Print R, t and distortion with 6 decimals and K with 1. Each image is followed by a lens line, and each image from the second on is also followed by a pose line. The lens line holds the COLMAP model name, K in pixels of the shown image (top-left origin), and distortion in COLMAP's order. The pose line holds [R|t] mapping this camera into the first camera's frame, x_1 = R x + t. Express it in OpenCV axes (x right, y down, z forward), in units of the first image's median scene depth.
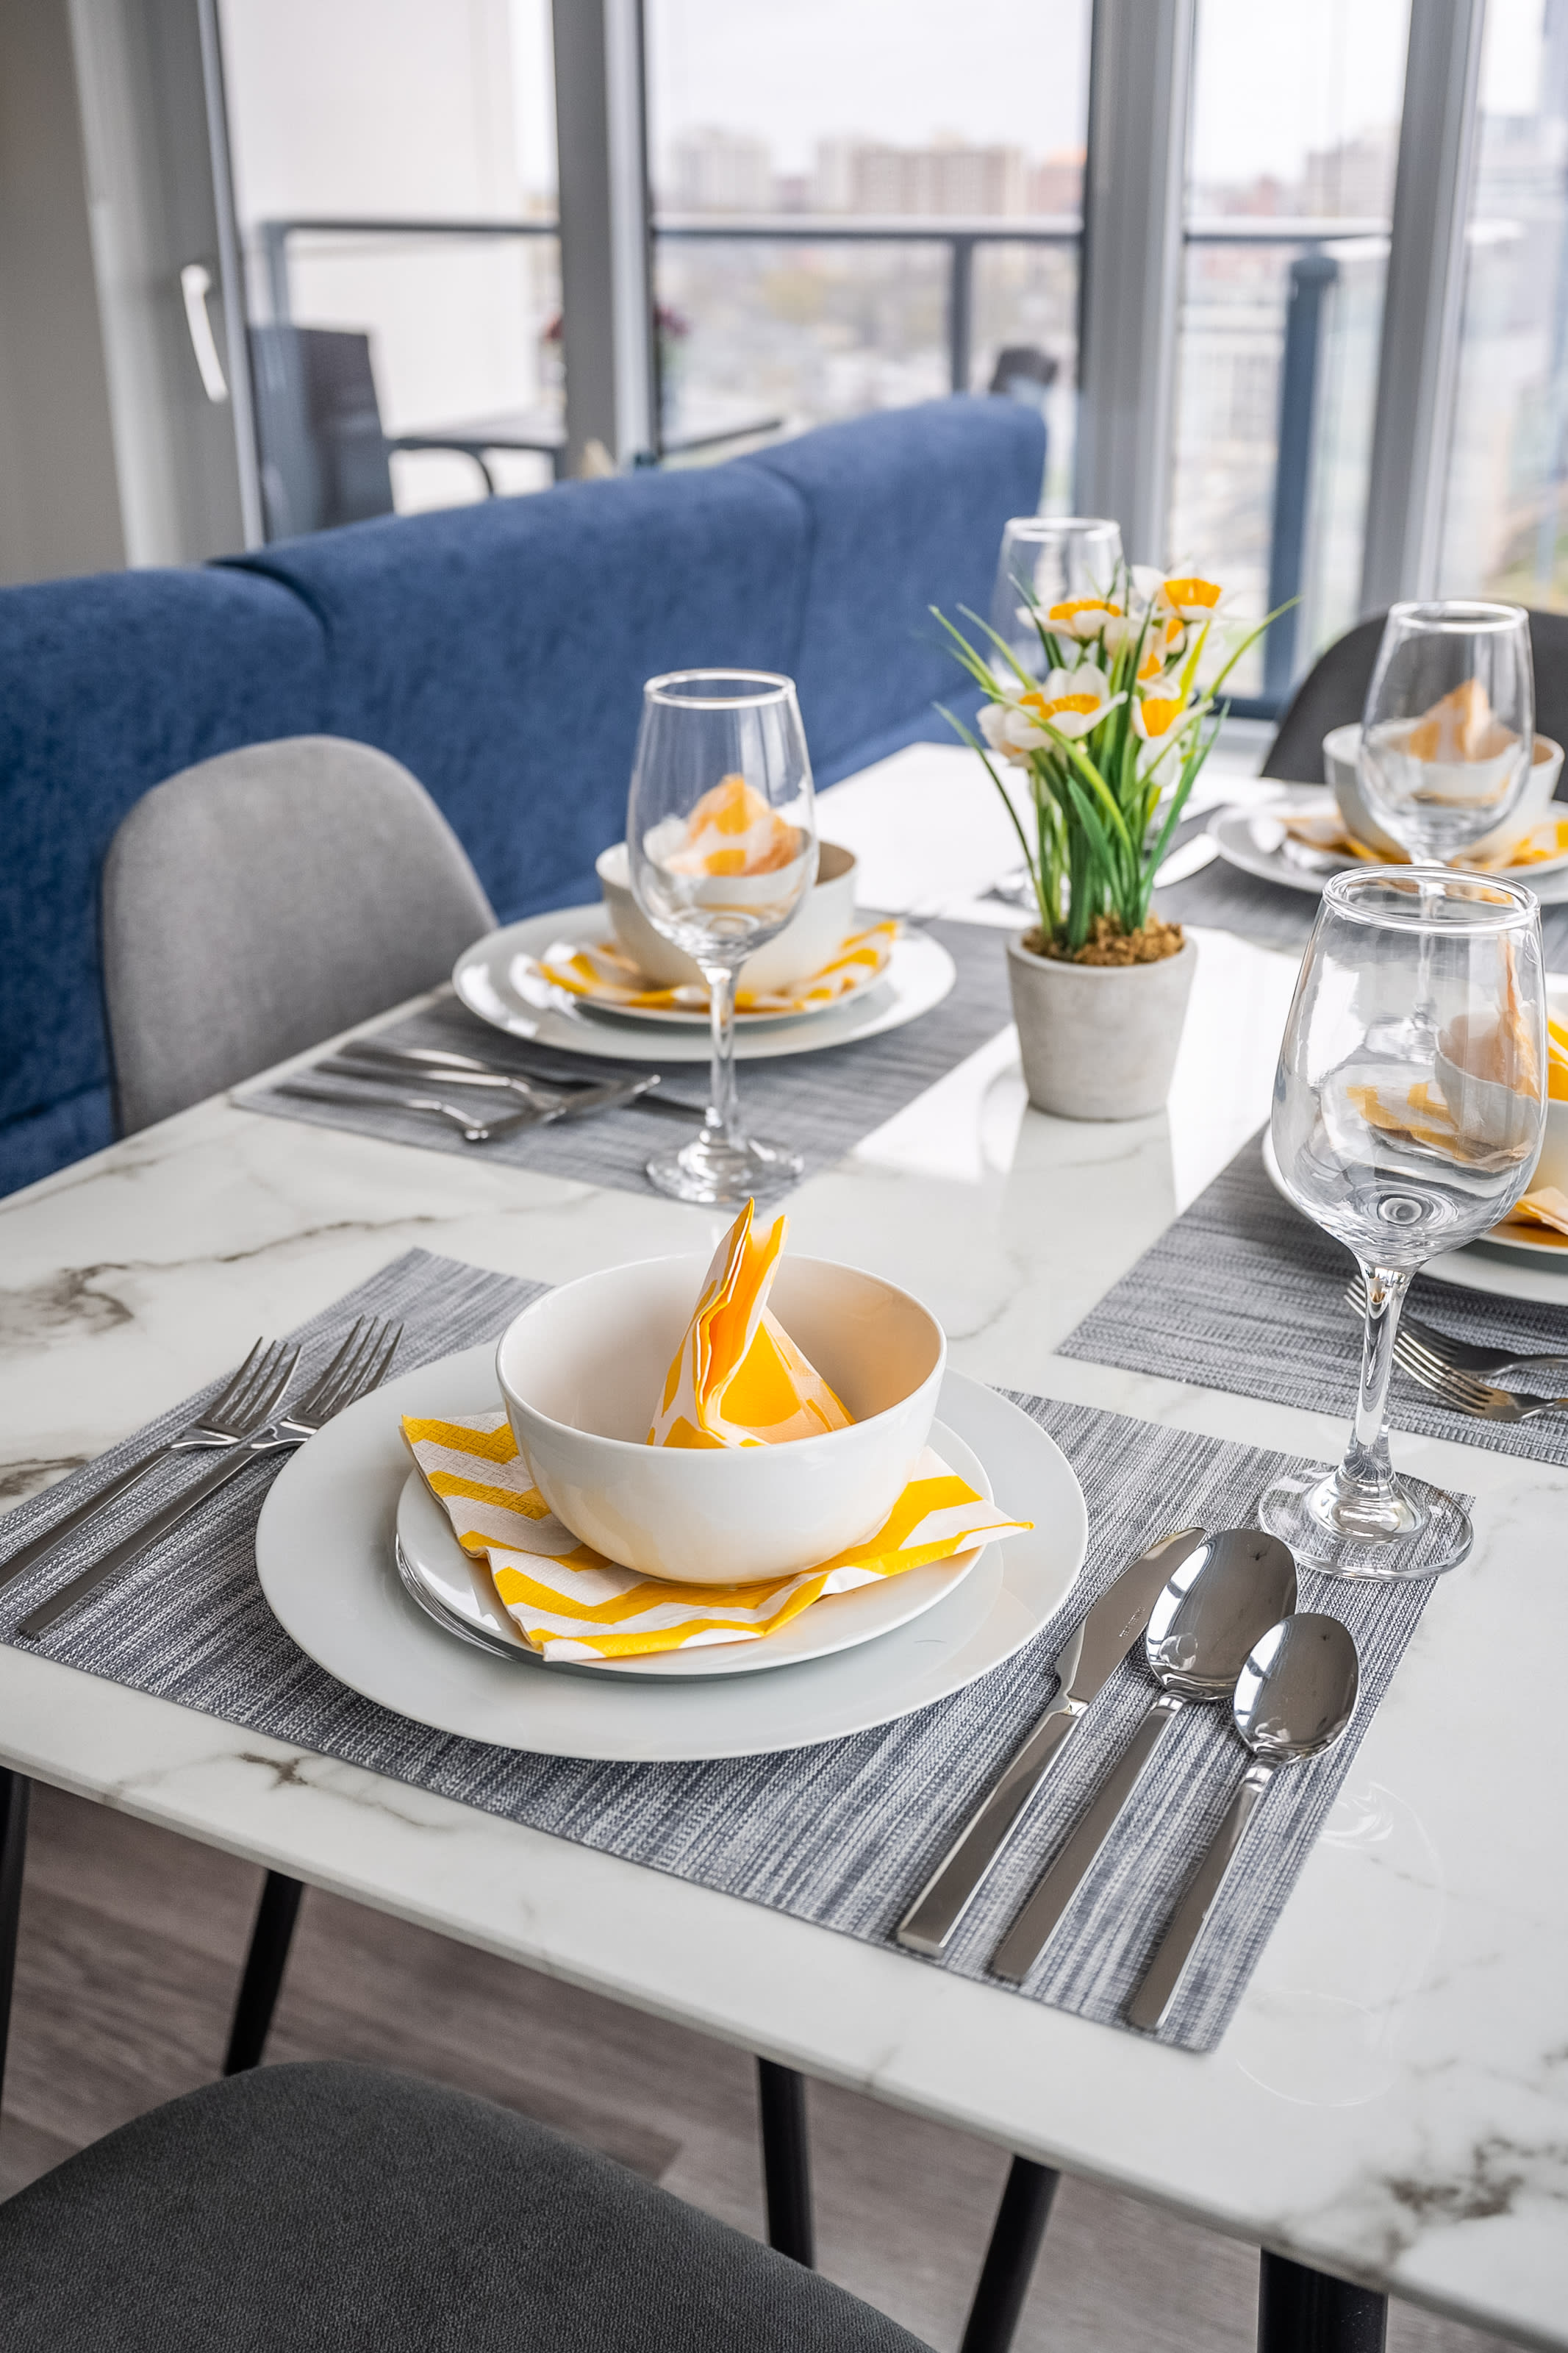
lens RADIAL K [[2333.9, 0, 784.0], [0, 2333.9, 1176.5], [0, 0, 1]] dist [-0.004193, 0.009657]
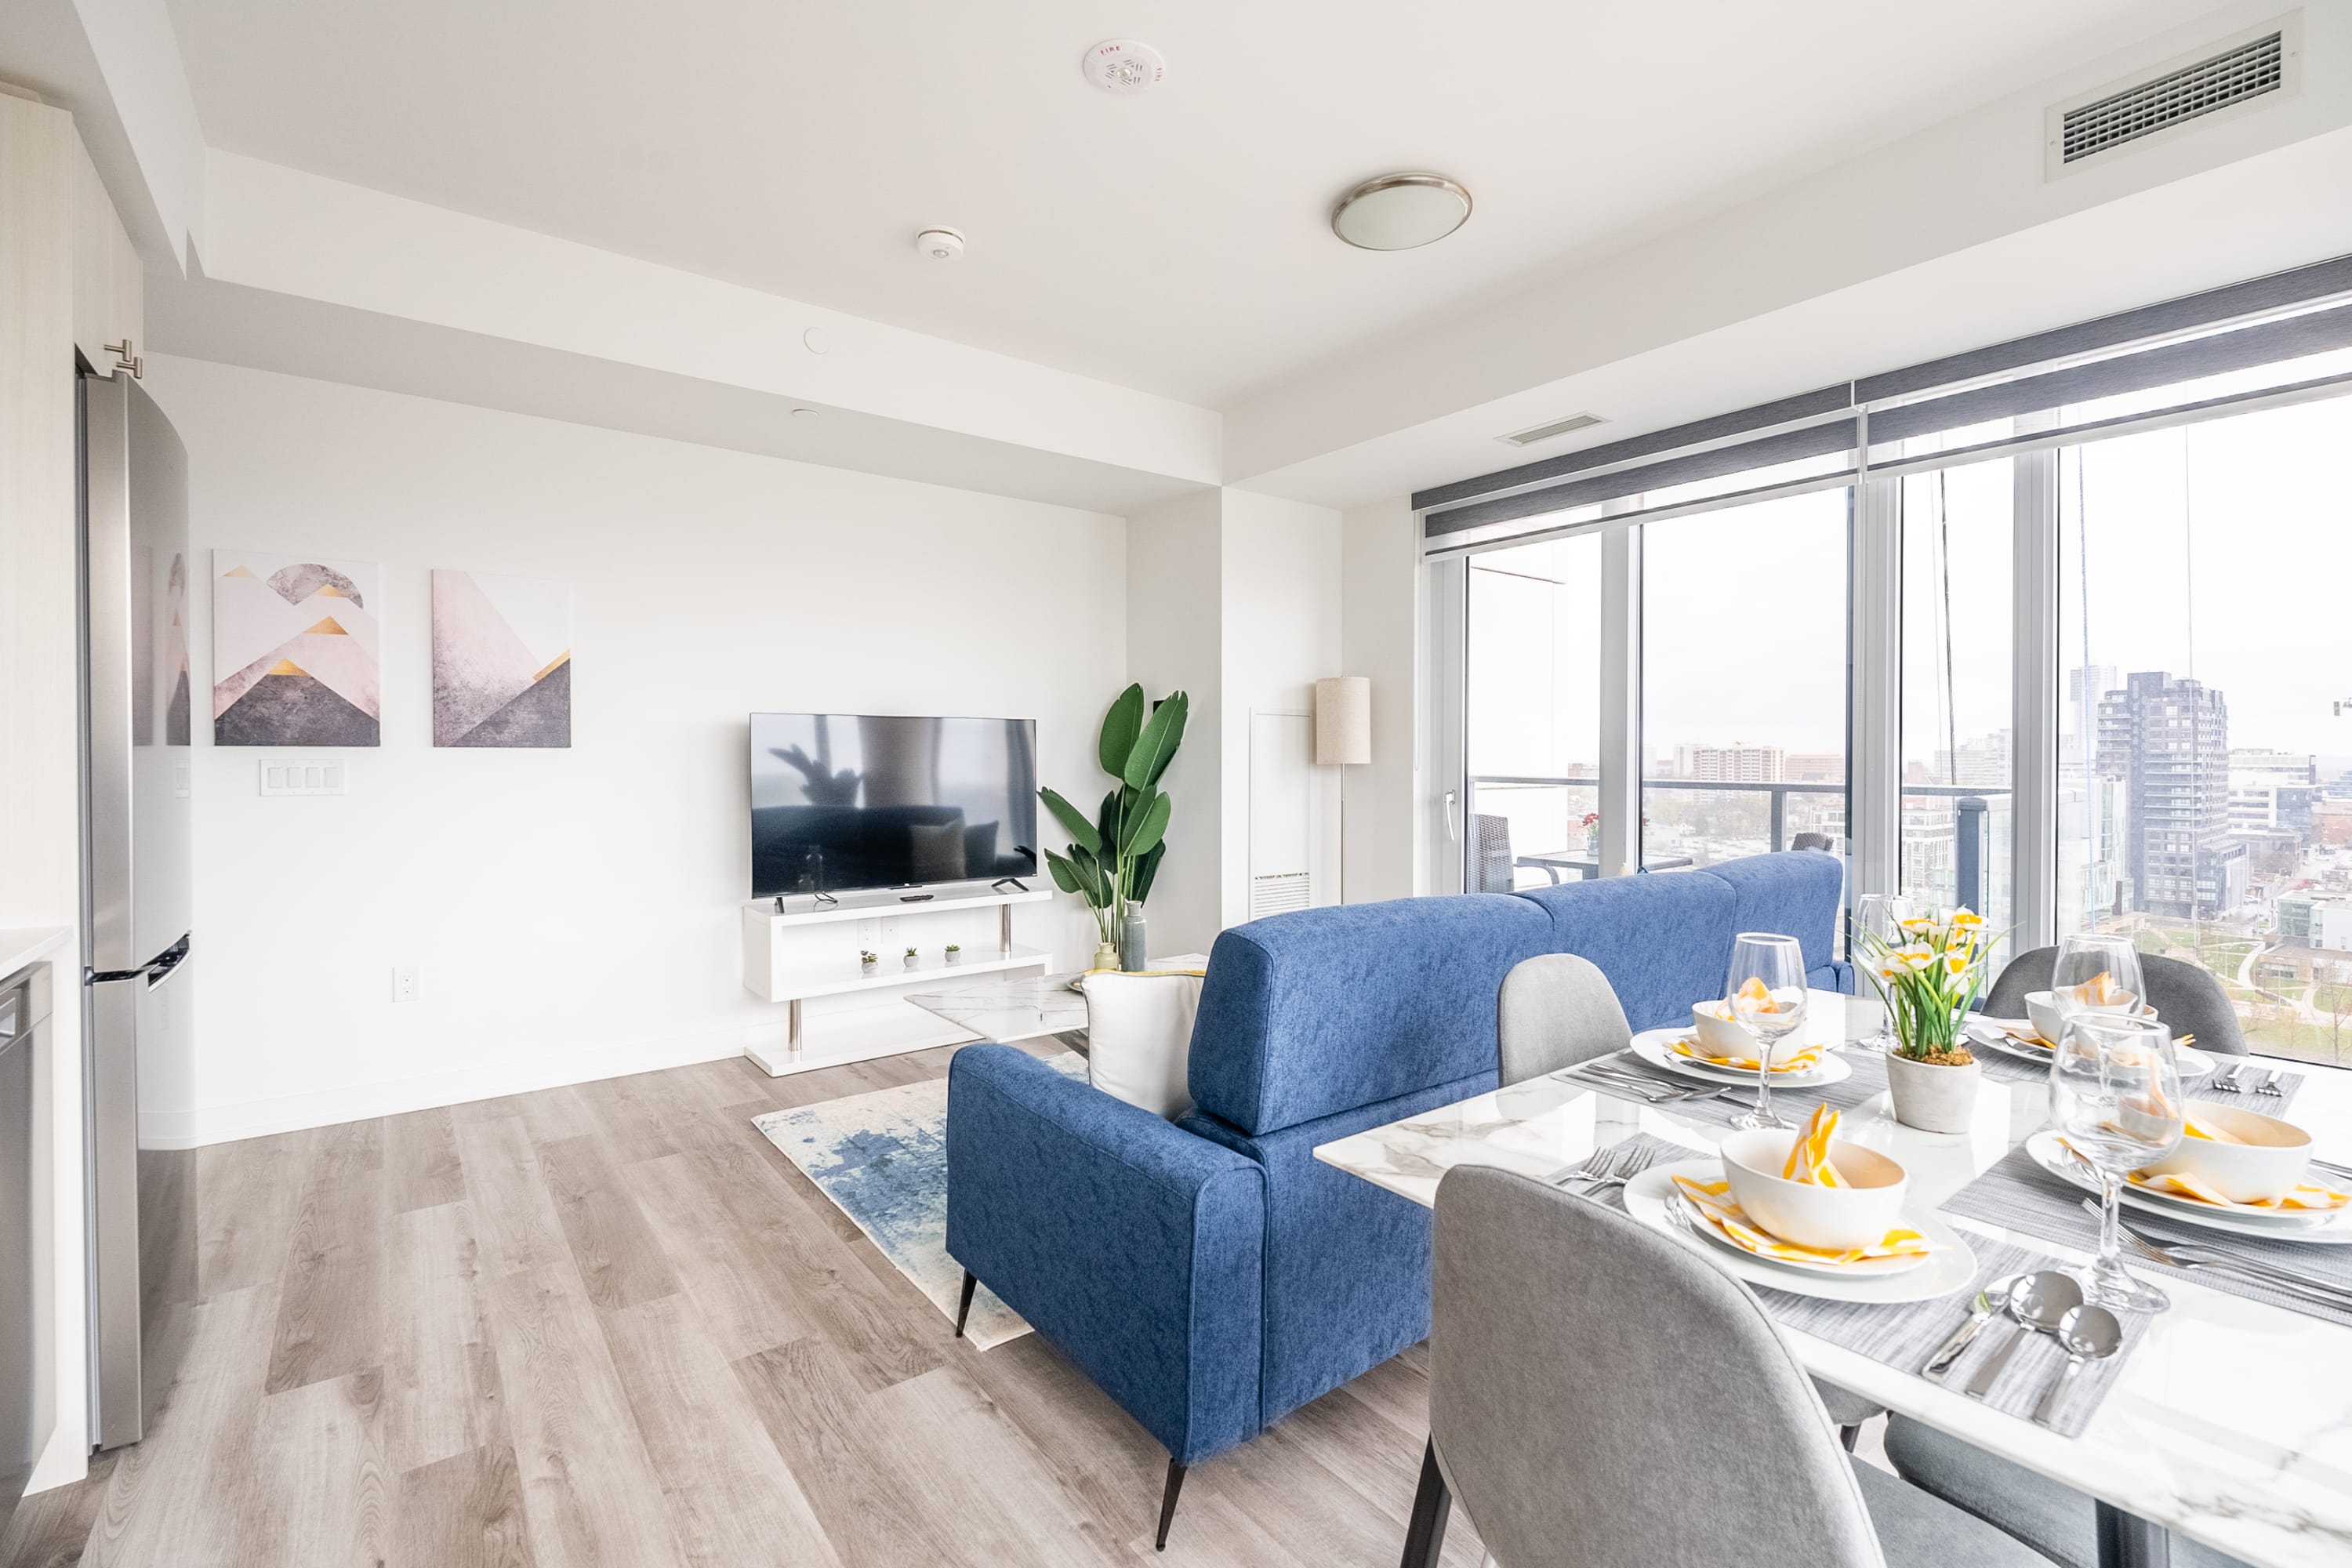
lens RADIAL K [[1022.8, 0, 1187.1], [0, 1022.8, 776.2], [0, 0, 1]] dist [-0.005382, -0.000303]
pose [[0.908274, 0.012978, -0.418175, -0.134176], [-0.170390, 0.924344, -0.341401, 0.129965], [0.382107, 0.381338, 0.841769, -0.324857]]
